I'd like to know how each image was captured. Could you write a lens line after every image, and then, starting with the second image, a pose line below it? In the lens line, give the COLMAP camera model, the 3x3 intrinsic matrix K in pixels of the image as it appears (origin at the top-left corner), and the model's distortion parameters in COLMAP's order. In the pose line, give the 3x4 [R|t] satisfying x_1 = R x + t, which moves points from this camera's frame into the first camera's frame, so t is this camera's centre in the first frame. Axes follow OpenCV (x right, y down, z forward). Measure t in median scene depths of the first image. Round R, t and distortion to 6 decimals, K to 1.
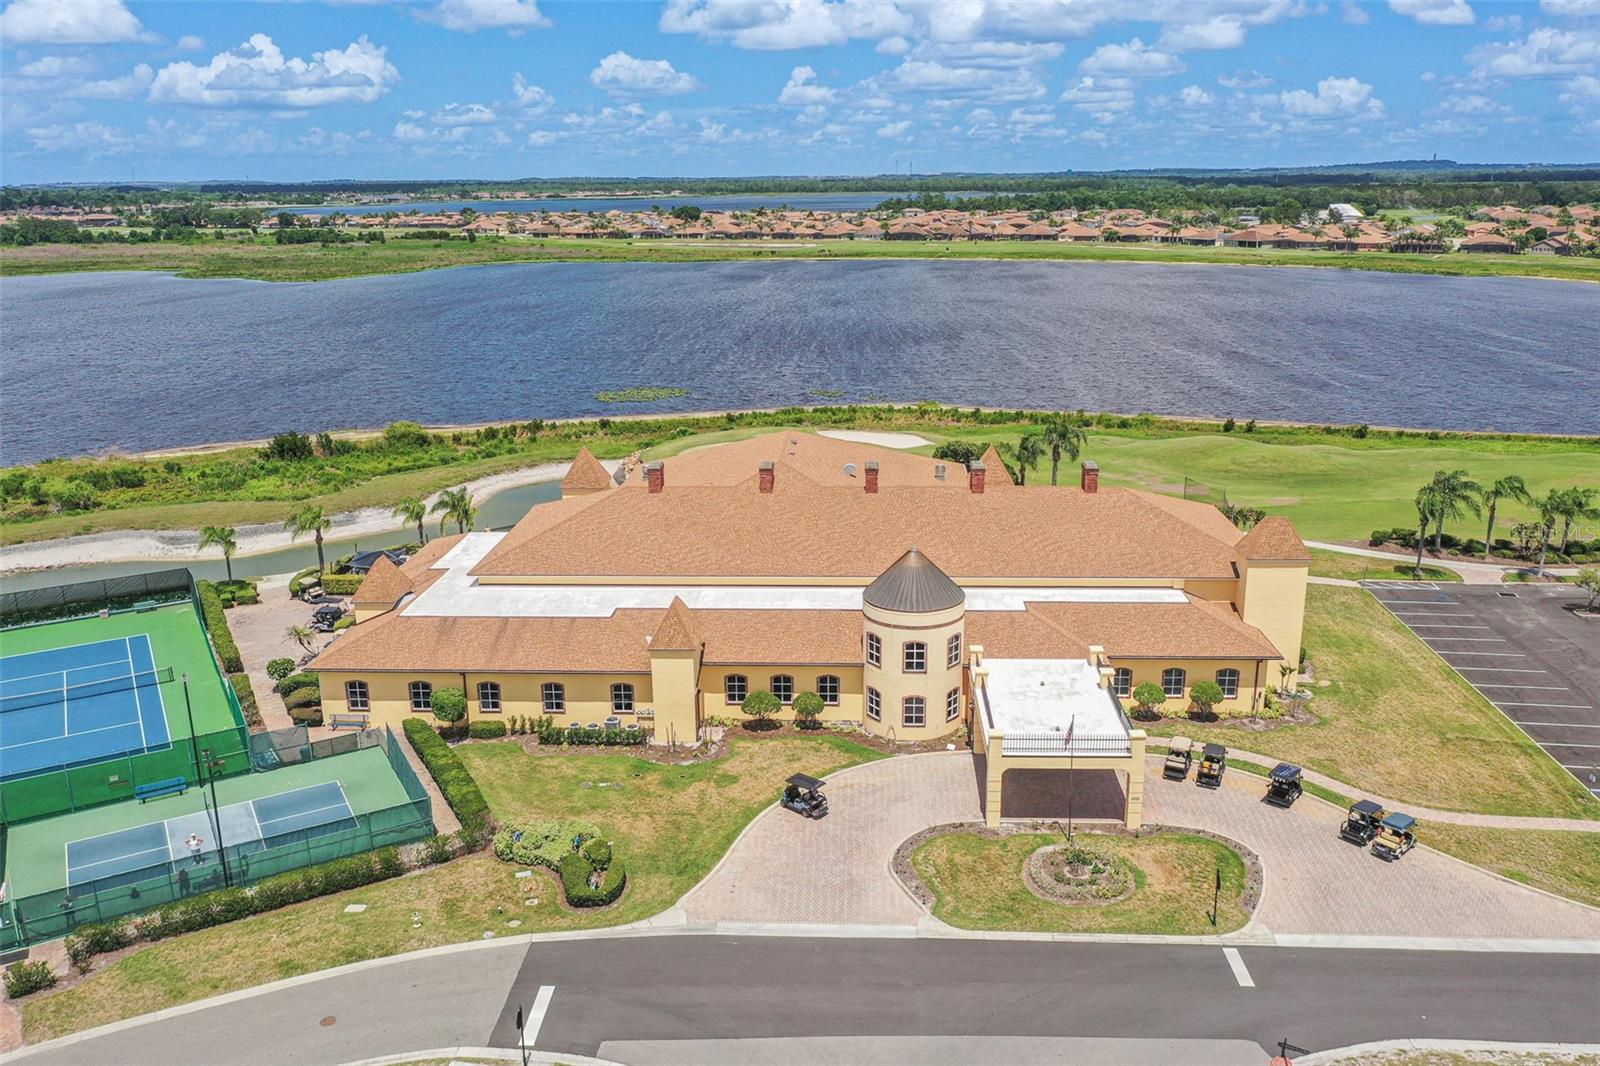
lens RADIAL K [[1244.2, 0, 794.8], [0, 1244.2, 559.4], [0, 0, 1]] dist [-0.000954, 0.006363]
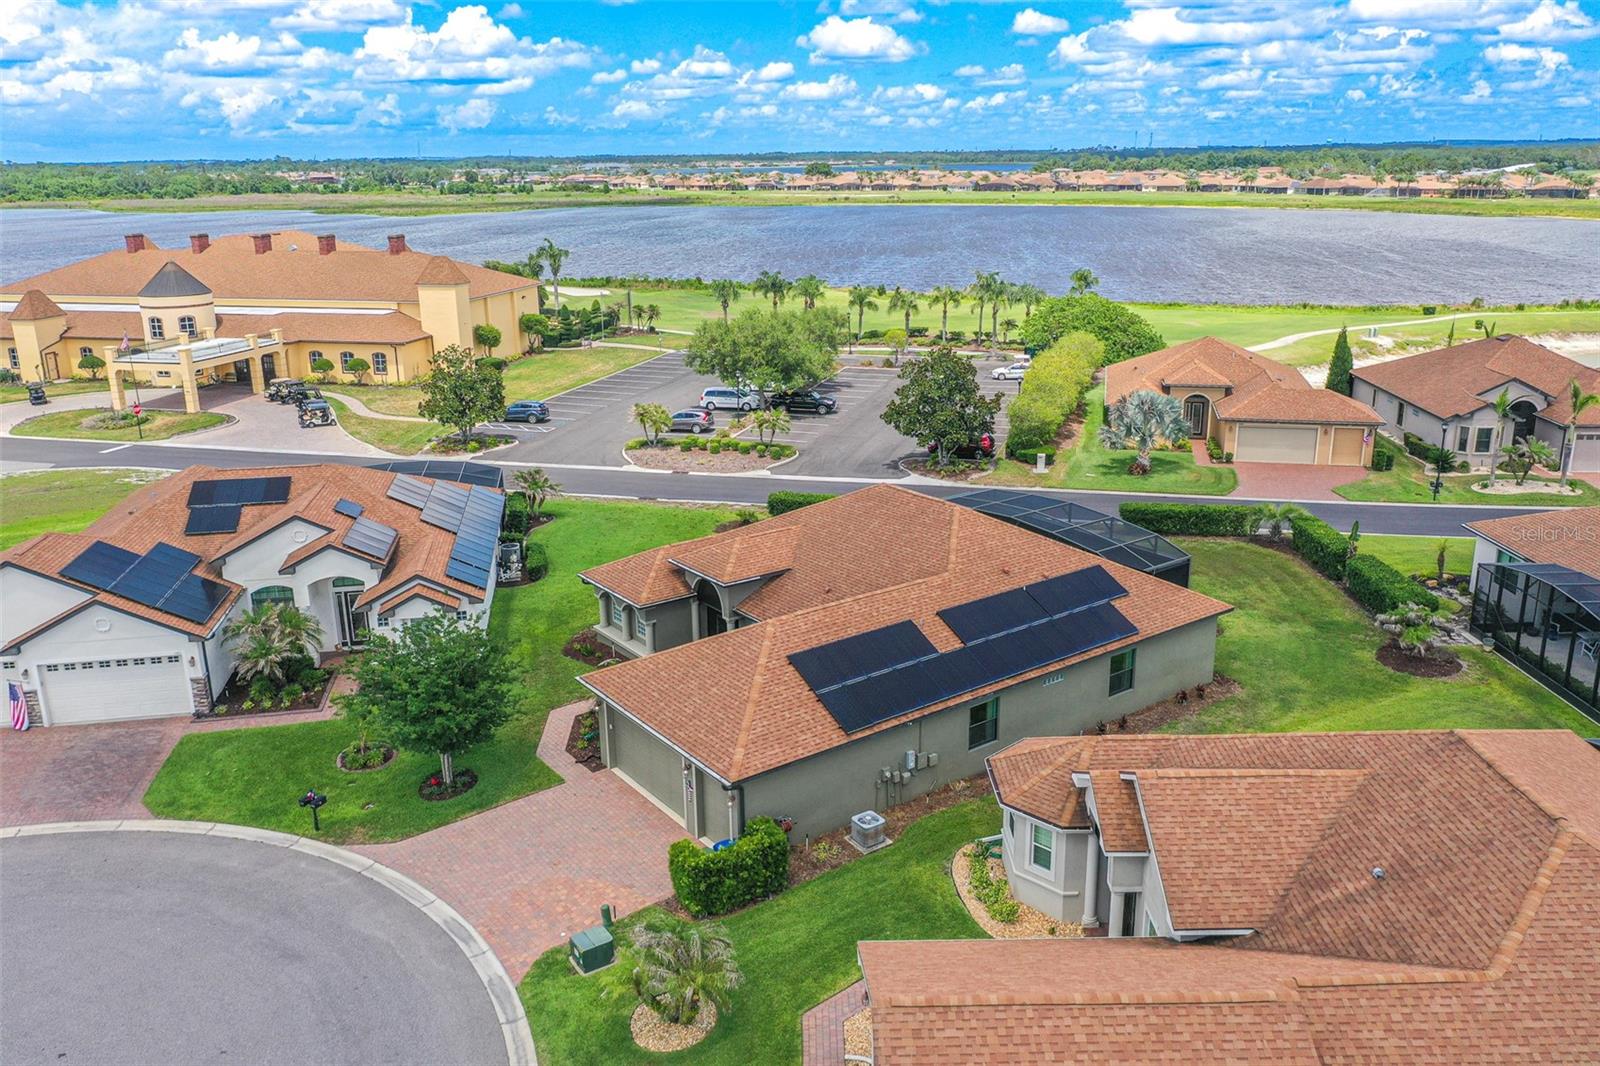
lens RADIAL K [[1255.8, 0, 800.0], [0, 1255.8, 533.0], [0, 0, 1]] dist [0.001154, 0.001476]
pose [[0.980727, 0.054253, -0.187702, 0.503613], [-0.055187, 0.998476, 0.000255, 0.122071], [0.187430, 0.010109, 0.982226, -0.164851]]
